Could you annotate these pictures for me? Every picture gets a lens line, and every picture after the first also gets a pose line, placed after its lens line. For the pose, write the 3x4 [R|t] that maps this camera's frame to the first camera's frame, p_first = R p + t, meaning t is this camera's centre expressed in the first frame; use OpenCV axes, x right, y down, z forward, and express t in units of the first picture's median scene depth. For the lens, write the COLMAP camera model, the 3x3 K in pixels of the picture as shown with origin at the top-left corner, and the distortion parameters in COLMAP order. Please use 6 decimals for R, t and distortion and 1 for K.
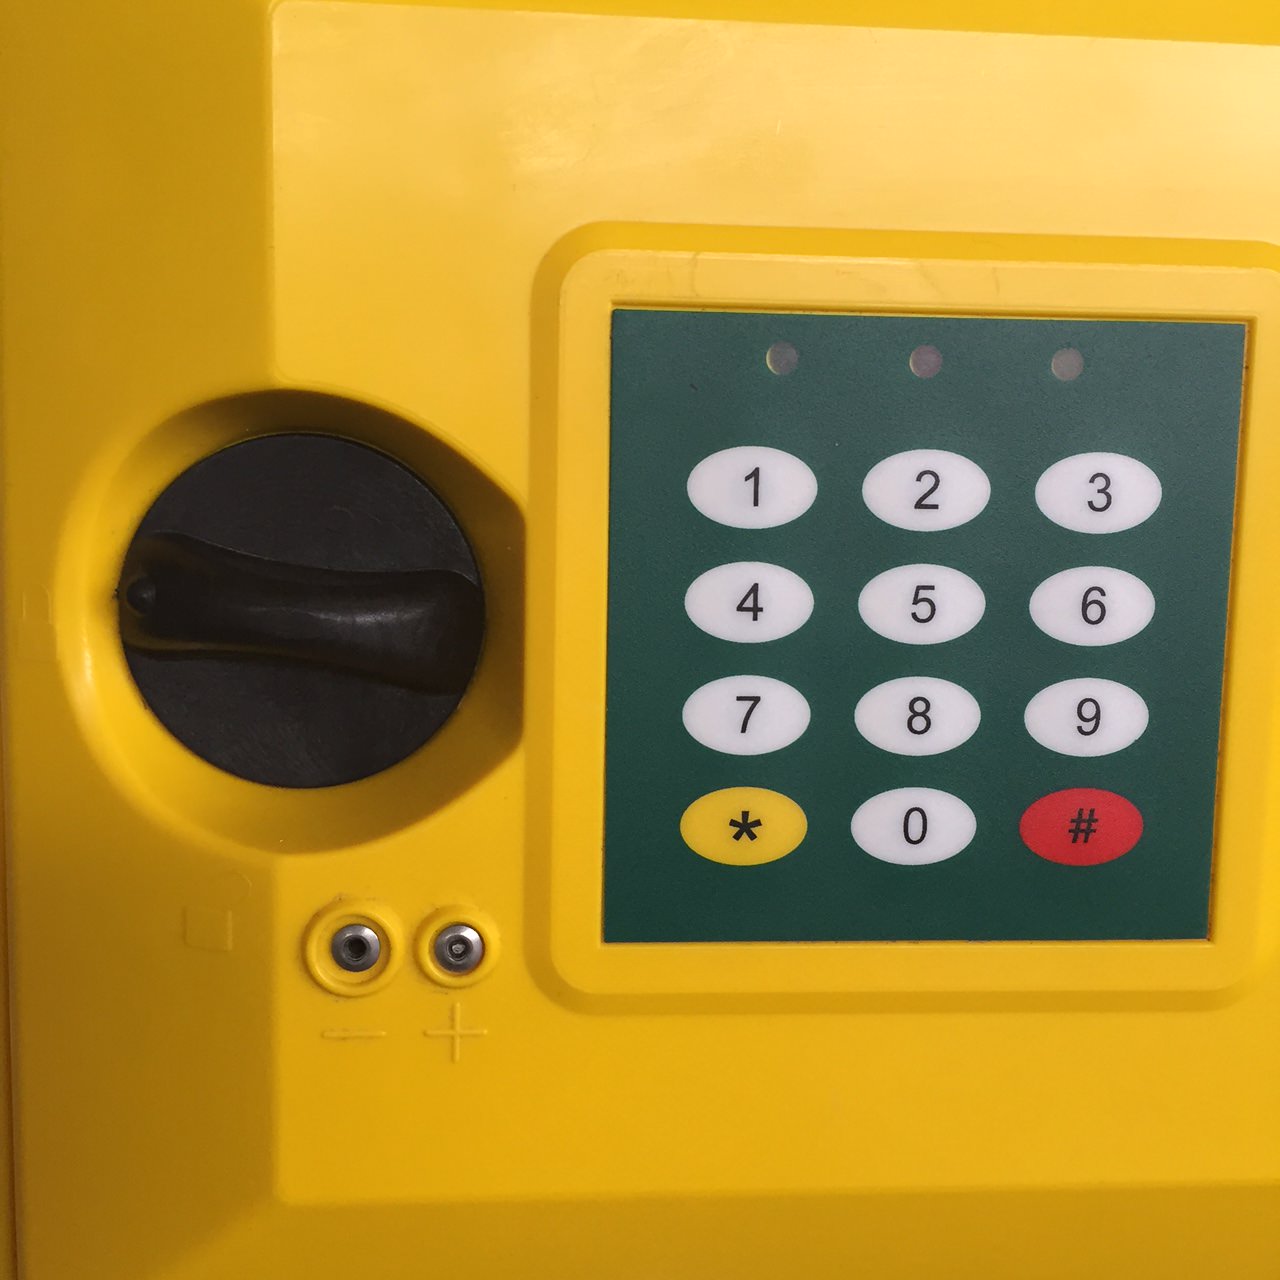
lens RADIAL K [[1422.0, 0, 643.8], [0, 1422.0, 617.2], [0, 0, 1]] dist [0.037943, 0.003767]
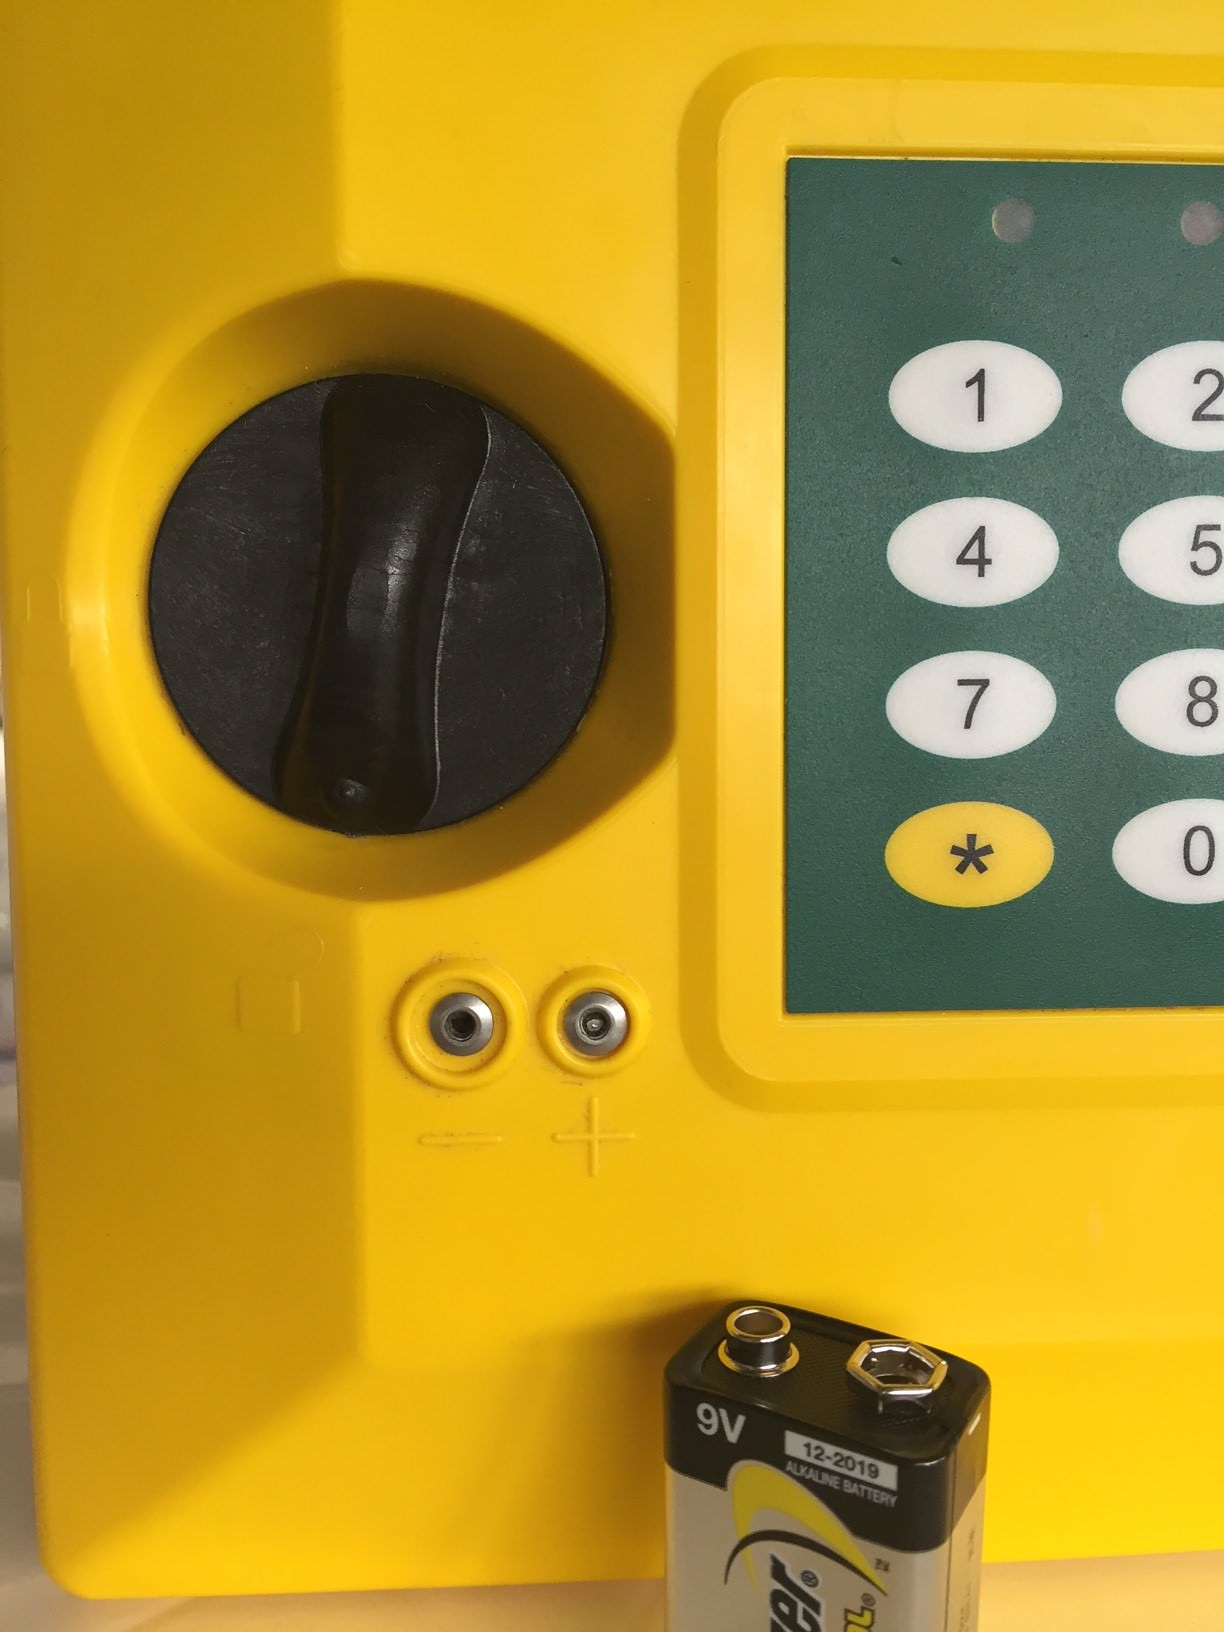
lens RADIAL K [[1353.3, 0, 612.0], [0, 1353.3, 816.0], [0, 0, 1]] dist [0.038638, -0.000607]
pose [[0.999281, -0.024375, -0.029056, -0.097815], [0.023392, 0.999158, -0.033698, 0.146591], [0.029853, 0.032994, 0.999010, 0.276822]]
